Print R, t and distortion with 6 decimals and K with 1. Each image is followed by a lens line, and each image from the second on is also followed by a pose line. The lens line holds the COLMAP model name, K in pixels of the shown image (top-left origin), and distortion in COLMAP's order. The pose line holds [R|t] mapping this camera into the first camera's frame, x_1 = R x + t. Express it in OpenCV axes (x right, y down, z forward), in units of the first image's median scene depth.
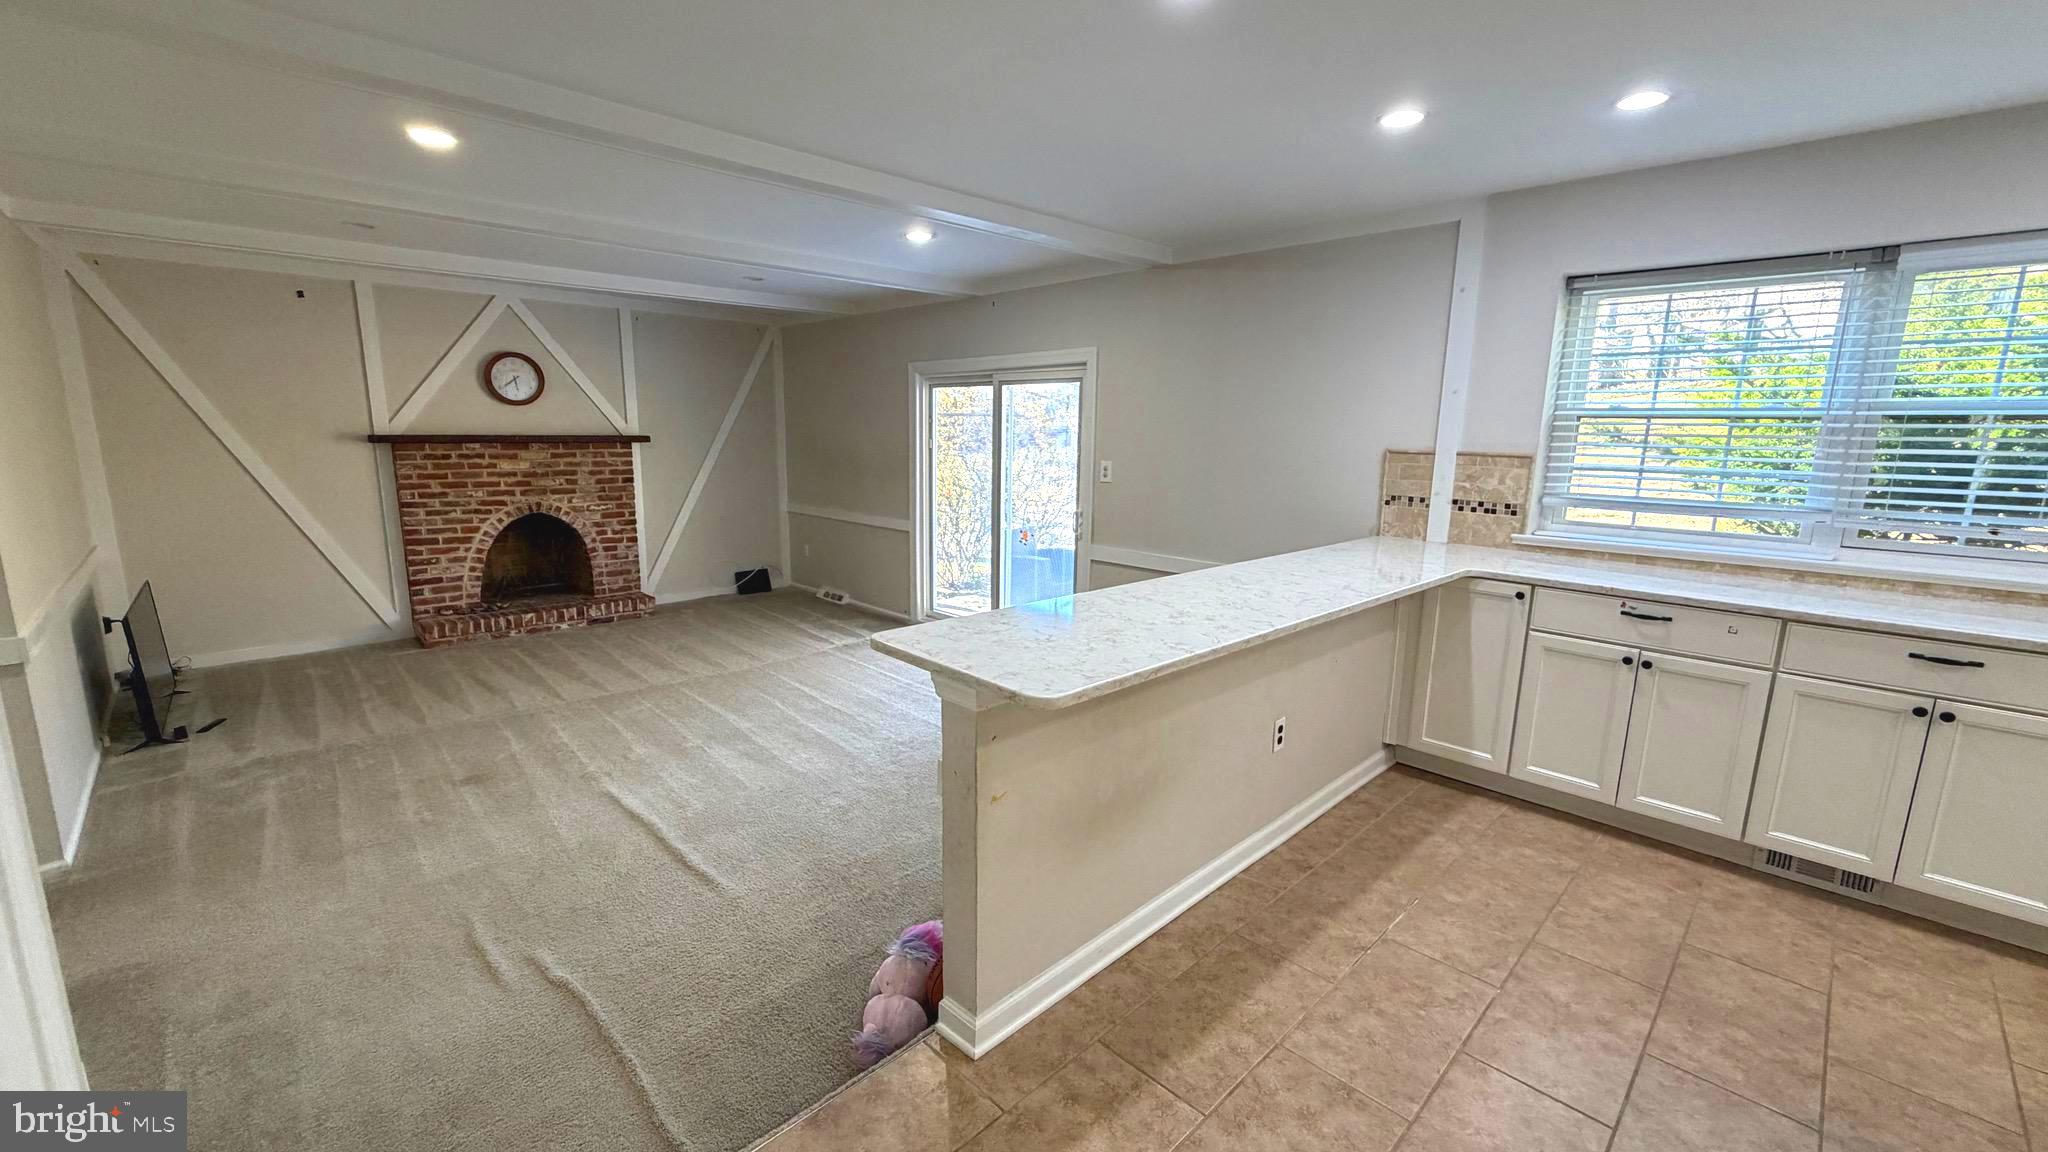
lens RADIAL K [[817.7, 0, 1015.3], [0, 817.7, 578.9], [0, 0, 1]] dist [-0.000540, 0.000573]
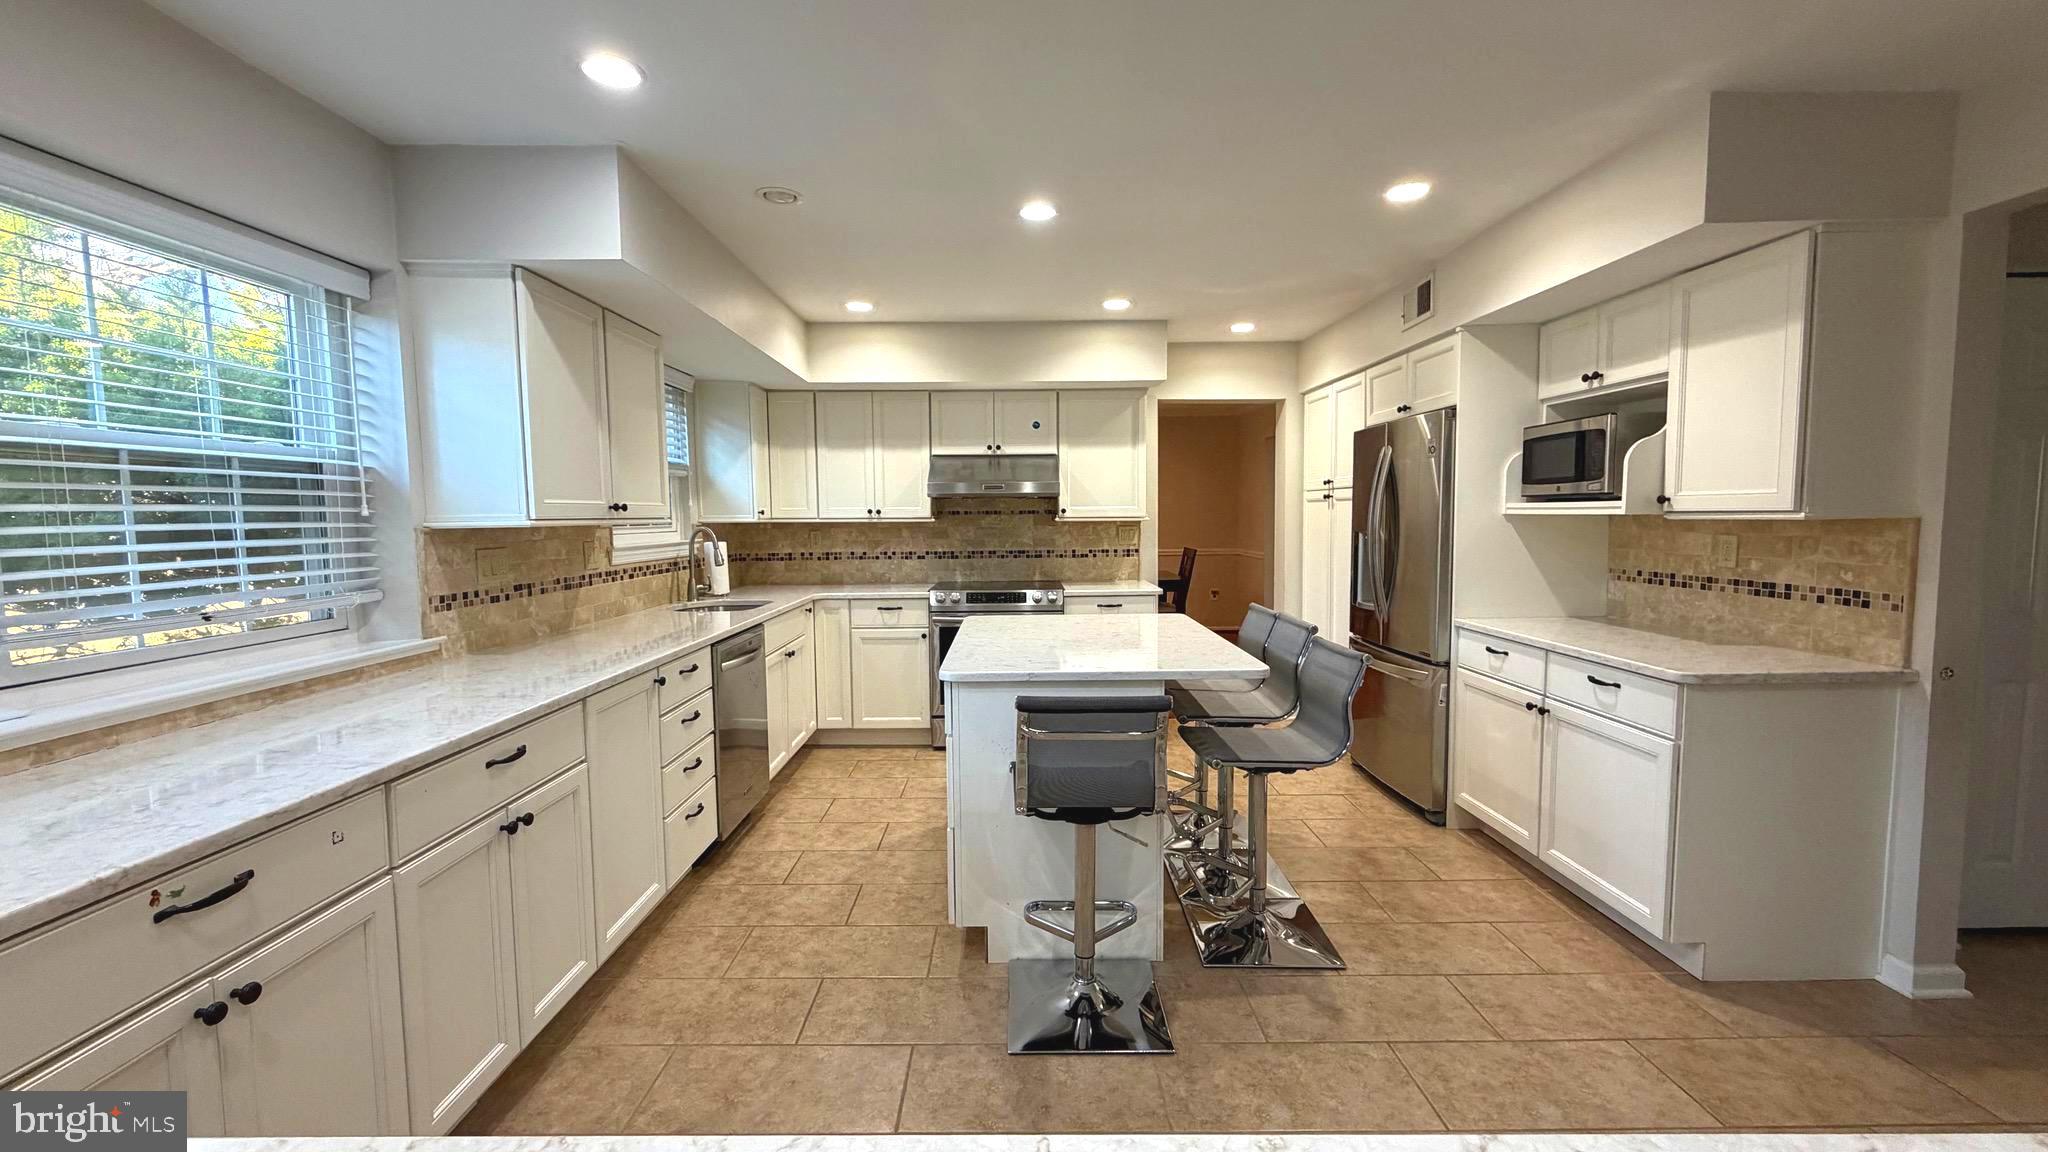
lens RADIAL K [[817.7, 0, 1016.0], [0, 817.7, 581.4], [0, 0, 1]] dist [-0.000540, 0.000573]
pose [[-0.713850, -0.061966, 0.697552, 0.151834], [0.133106, 0.965914, 0.222022, -0.112628], [-0.687532, 0.251339, -0.681269, 0.739704]]
